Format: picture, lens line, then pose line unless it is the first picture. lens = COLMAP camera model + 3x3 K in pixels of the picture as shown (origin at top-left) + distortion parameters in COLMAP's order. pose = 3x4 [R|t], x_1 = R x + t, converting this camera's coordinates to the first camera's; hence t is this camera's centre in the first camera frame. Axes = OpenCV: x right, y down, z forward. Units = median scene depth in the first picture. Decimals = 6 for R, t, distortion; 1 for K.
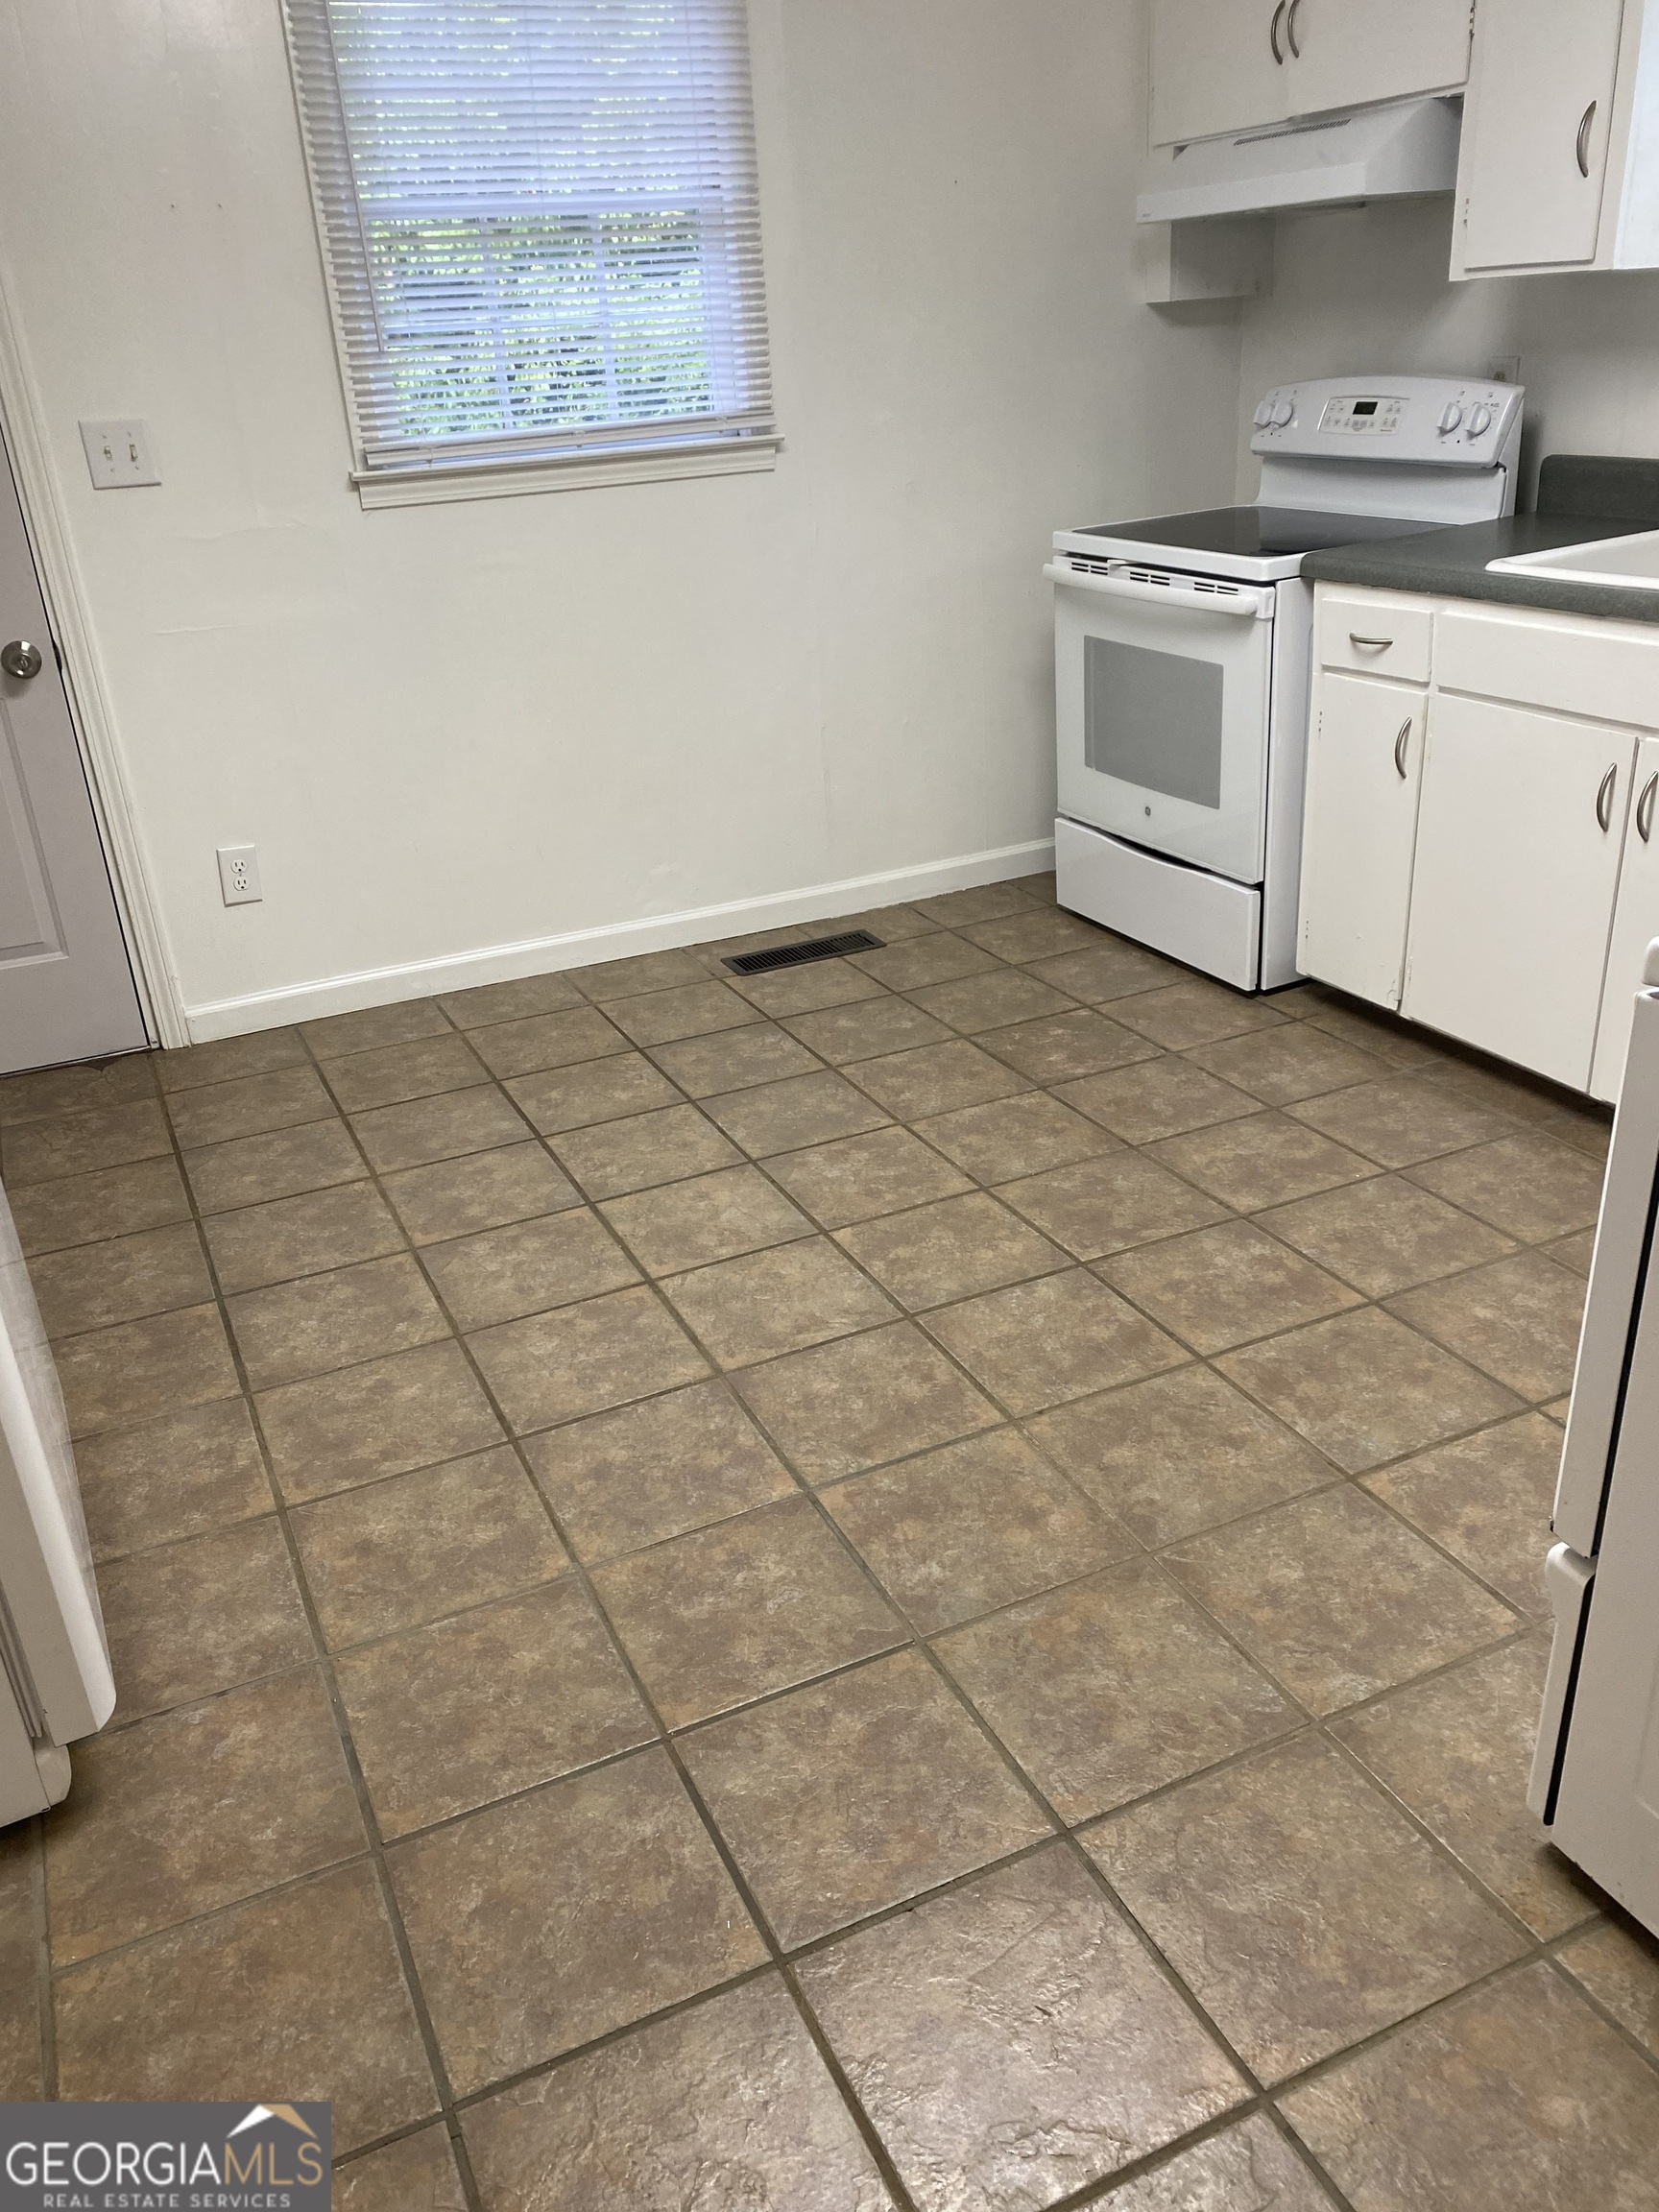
lens RADIAL K [[1731.4, 0, 776.7], [0, 1731.4, 1101.6], [0, 0, 1]] dist [0.014448, -0.014931]
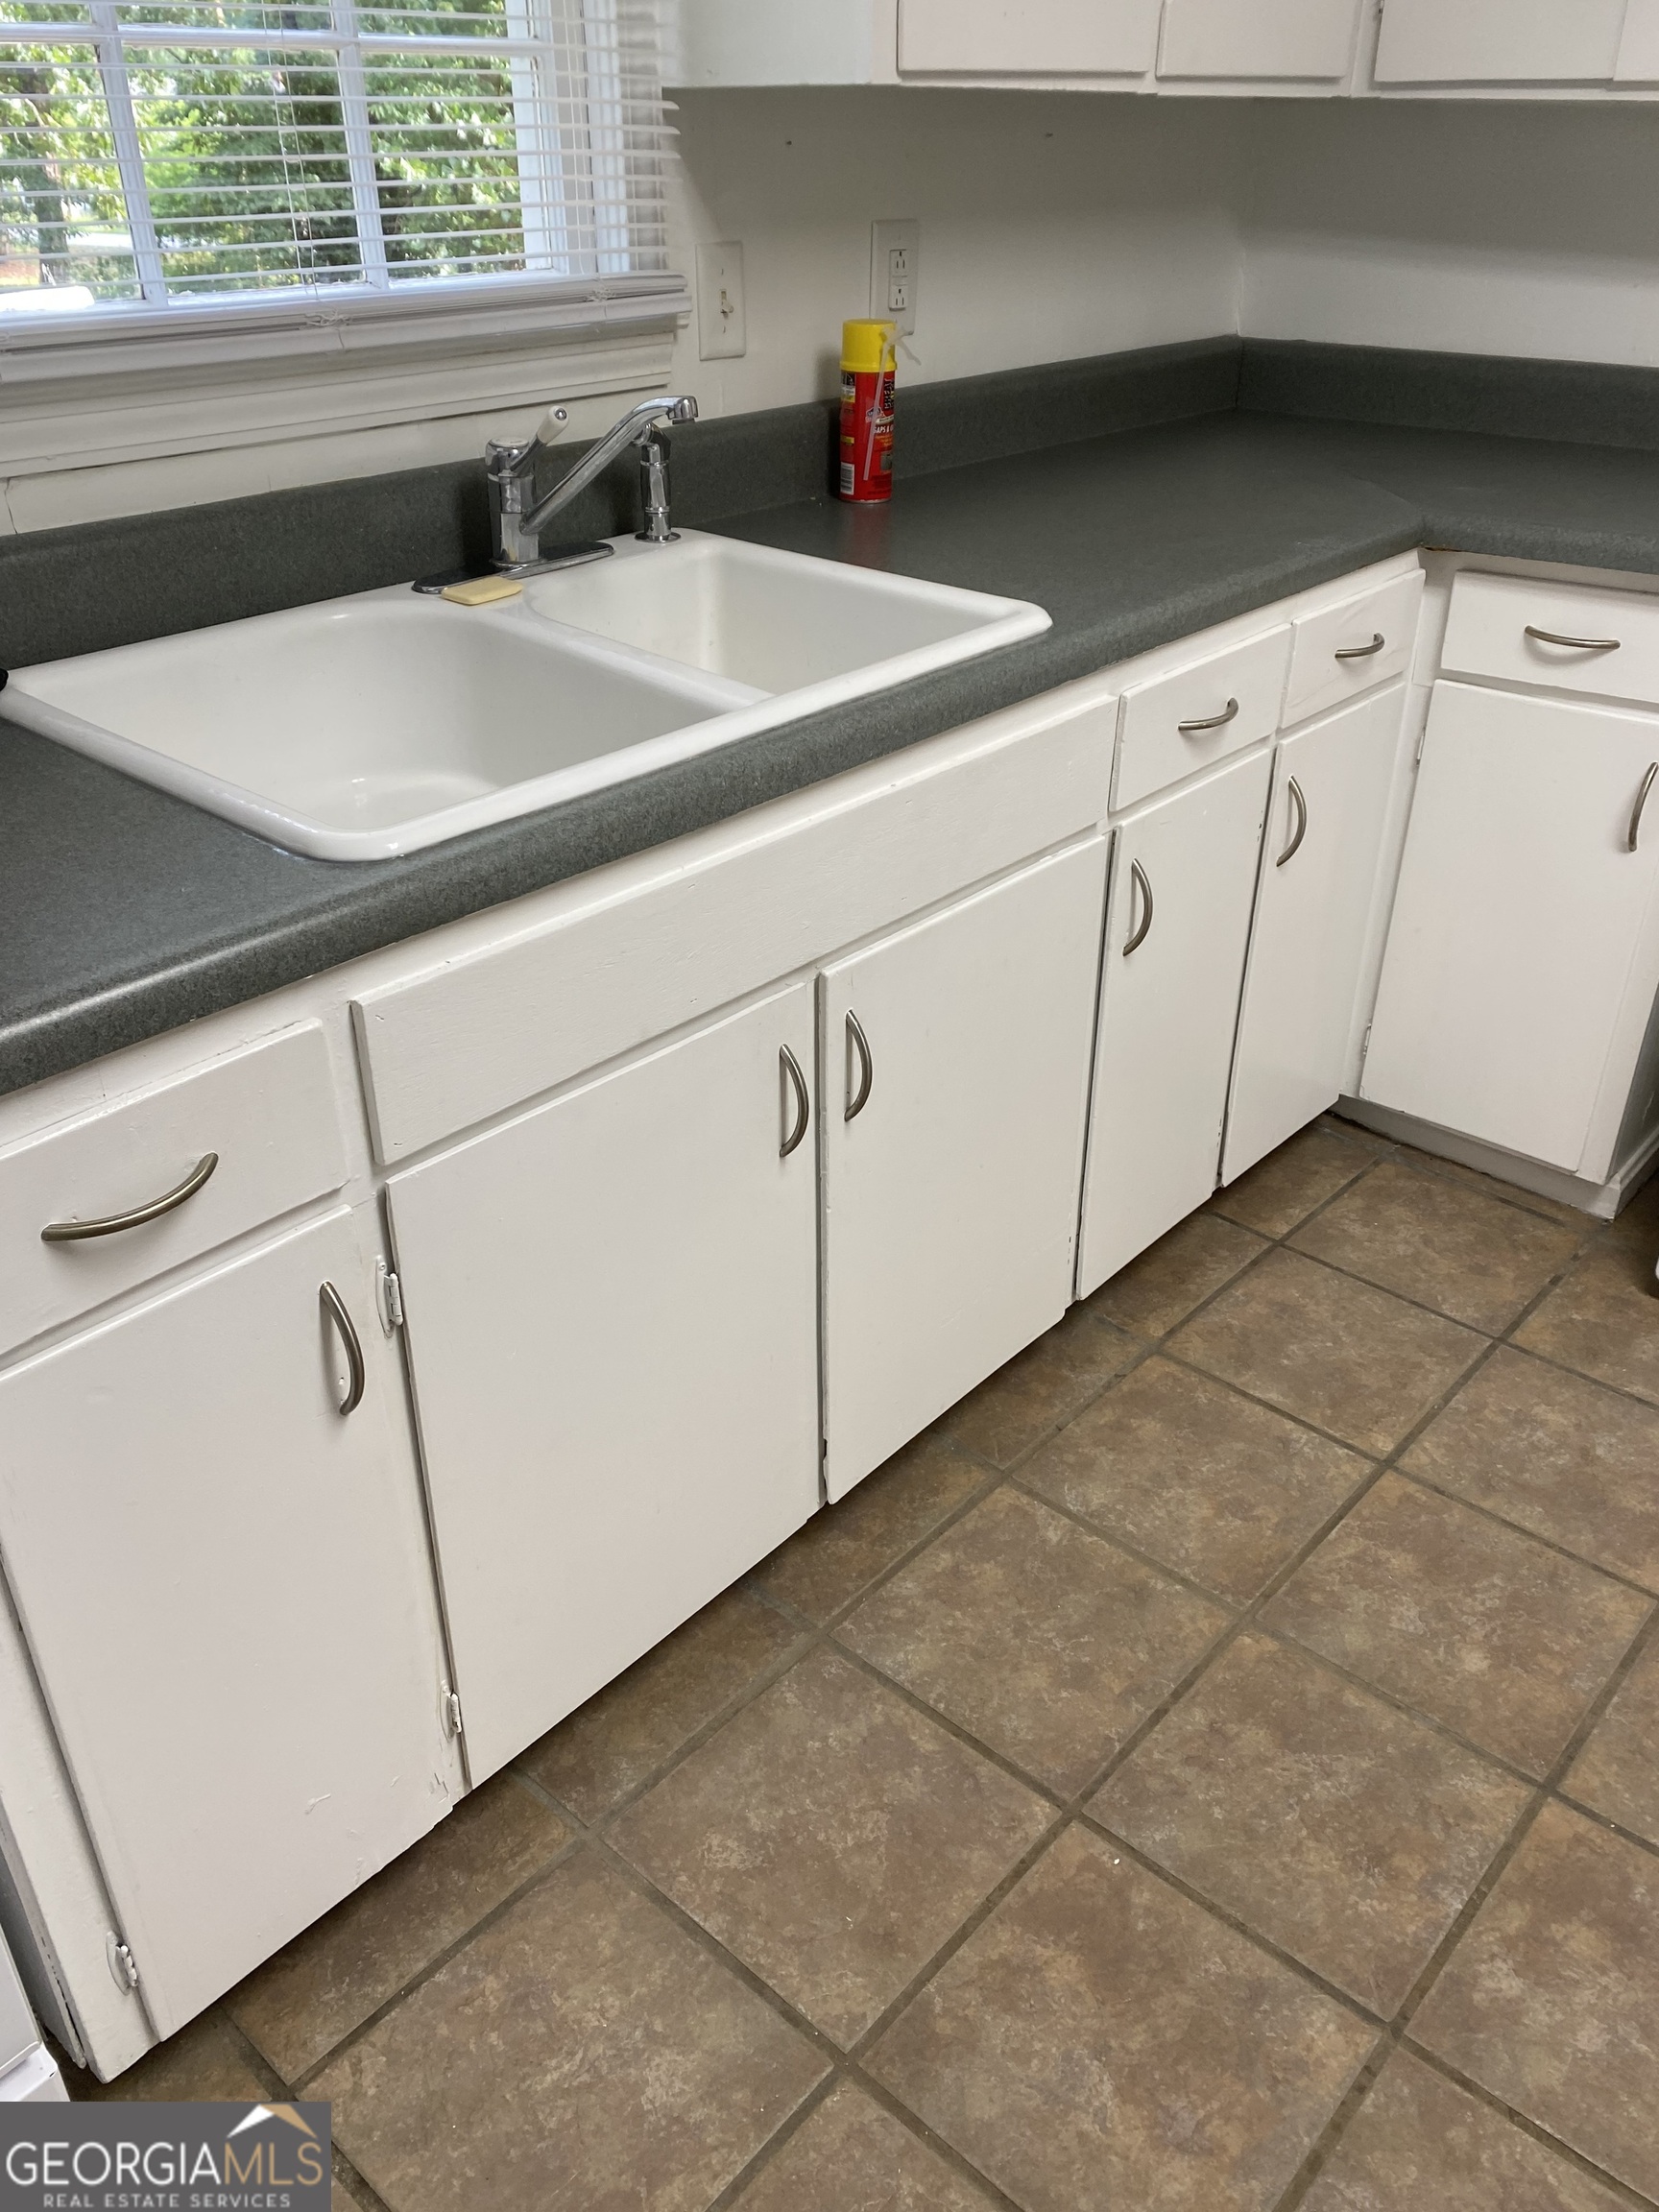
lens RADIAL K [[1731.4, 0, 796.4], [0, 1731.4, 1081.0], [0, 0, 1]] dist [0.014448, -0.014931]
pose [[-0.410251, -0.393016, 0.822942, 0.040683], [0.398118, 0.734670, 0.549329, -0.477569], [-0.820486, 0.552990, -0.144932, 1.081536]]
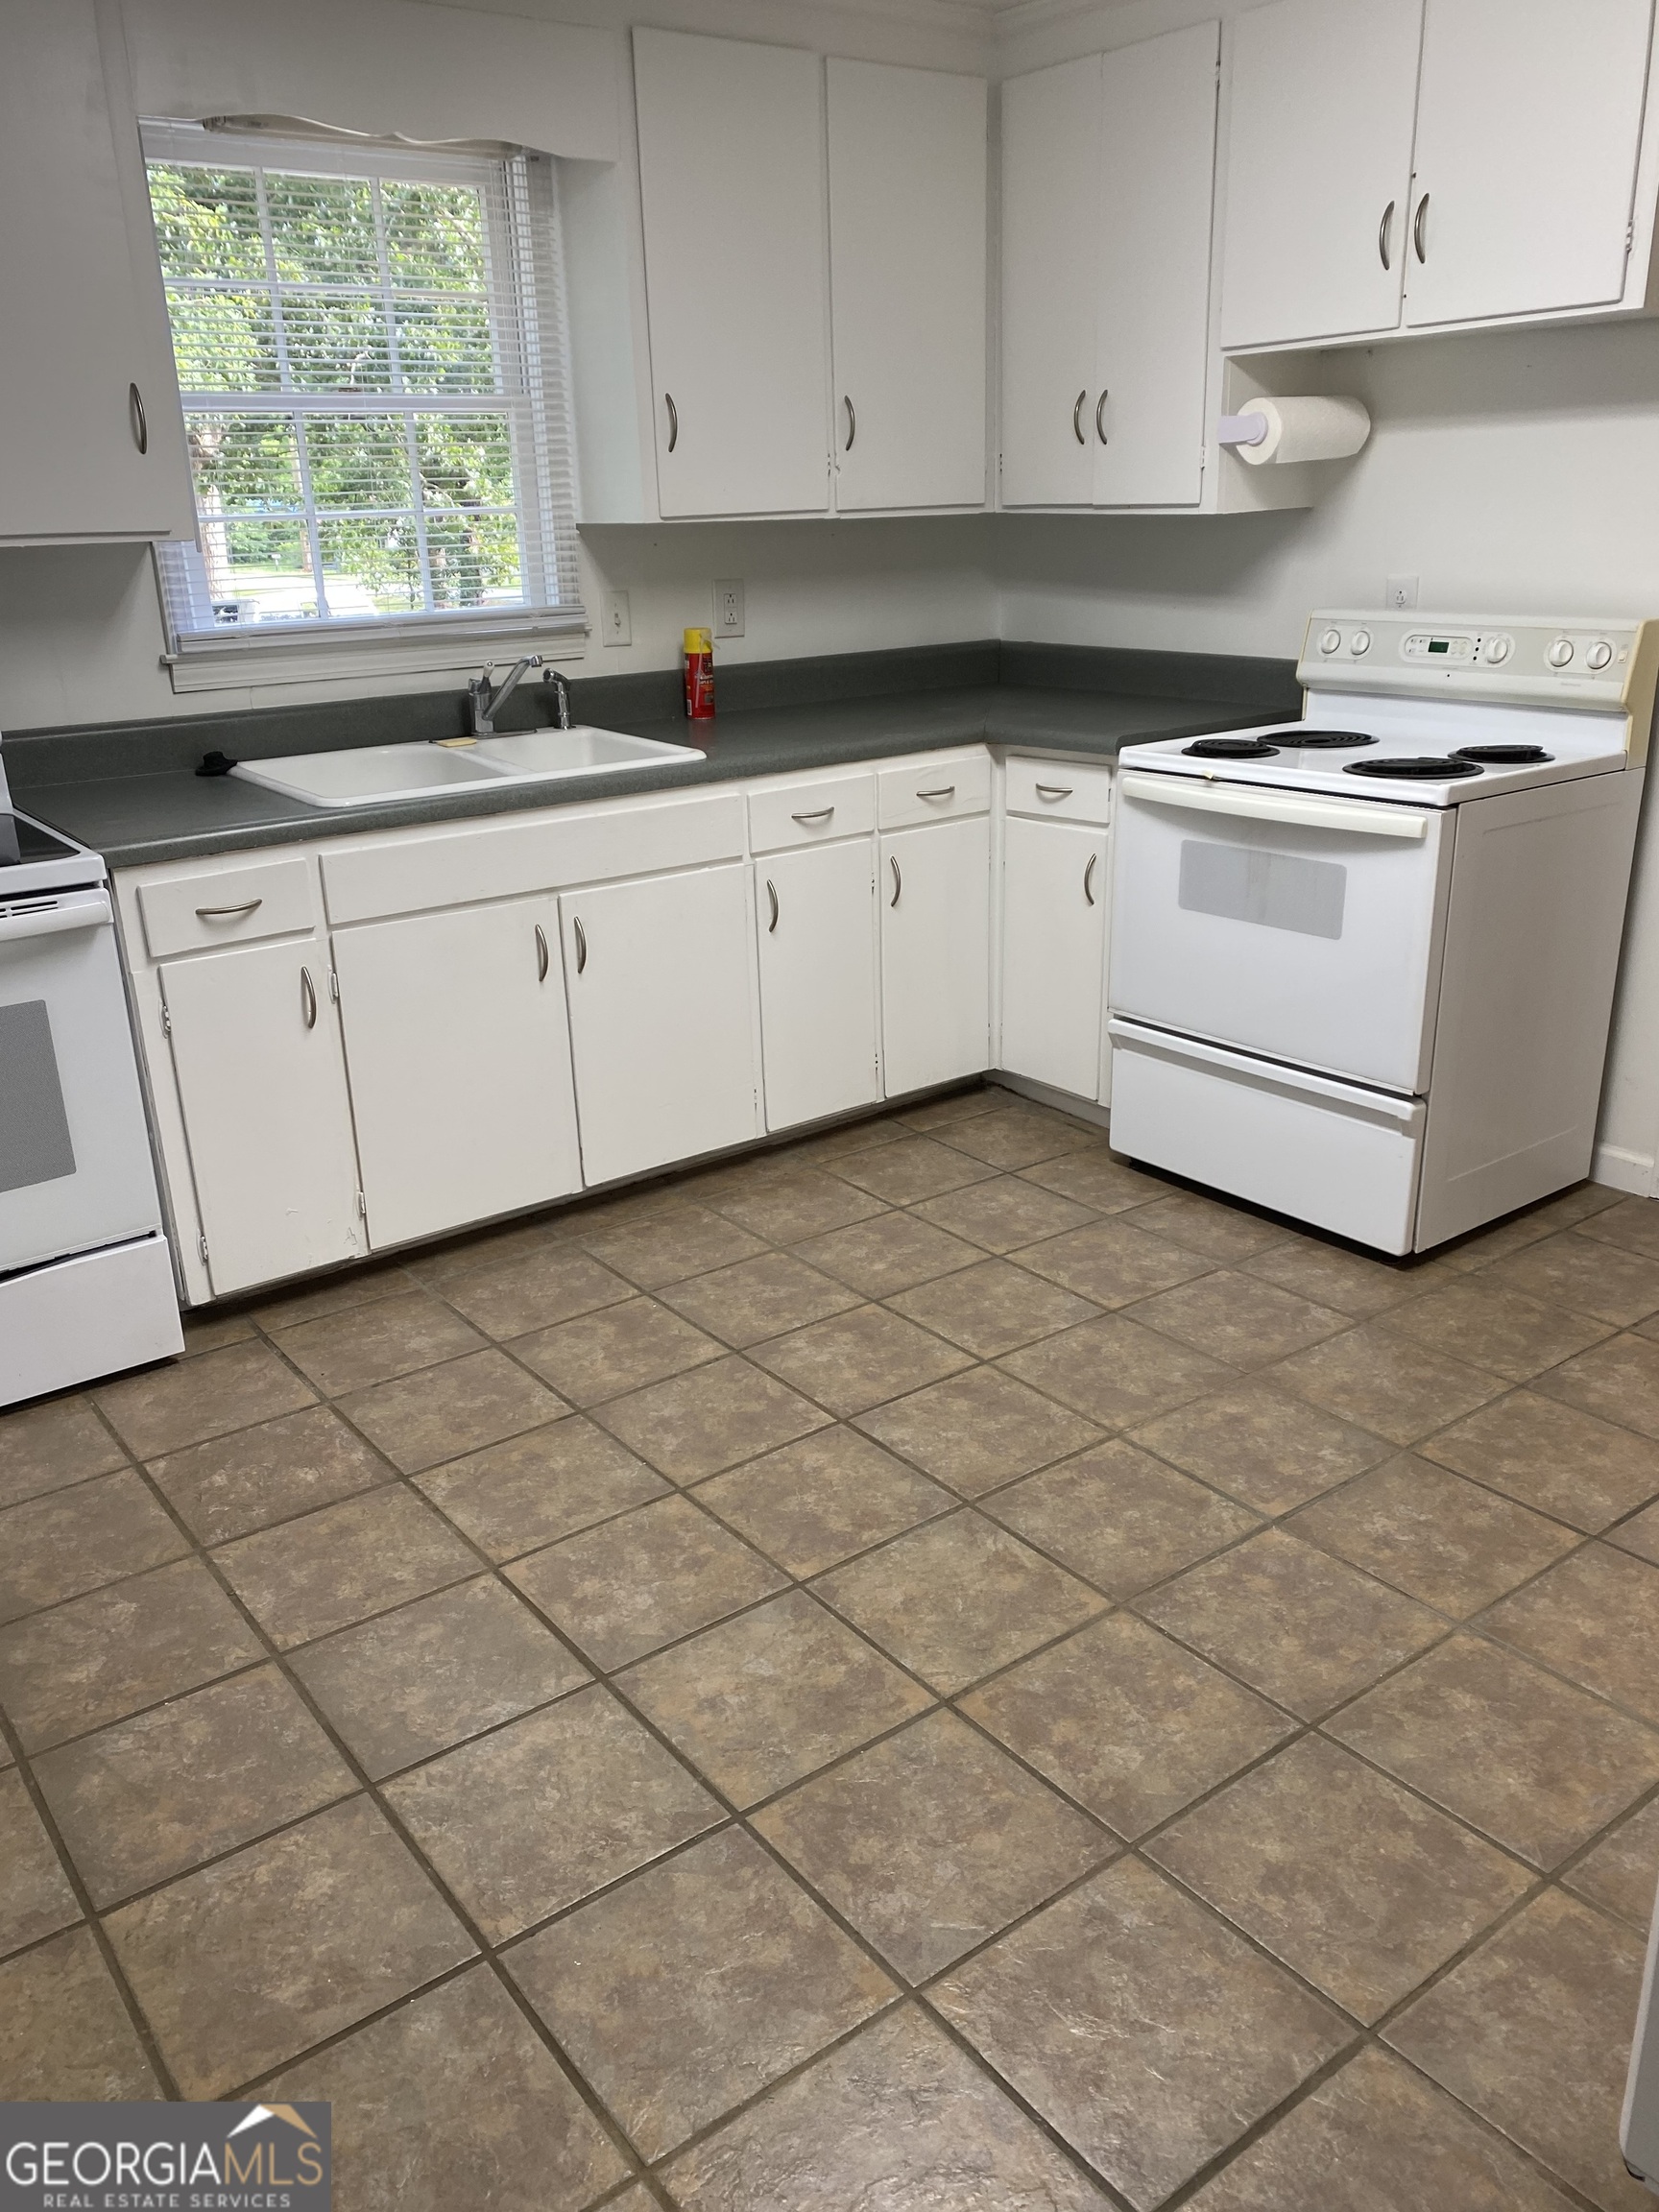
lens RADIAL K [[1731.4, 0, 831.2], [0, 1731.4, 1108.5], [0, 0, 1]] dist [0.014448, -0.014931]
pose [[-0.232728, -0.269047, 0.934586, -0.726282], [0.432546, 0.832061, 0.347244, -0.416724], [-0.871058, 0.485065, -0.077268, 0.977130]]
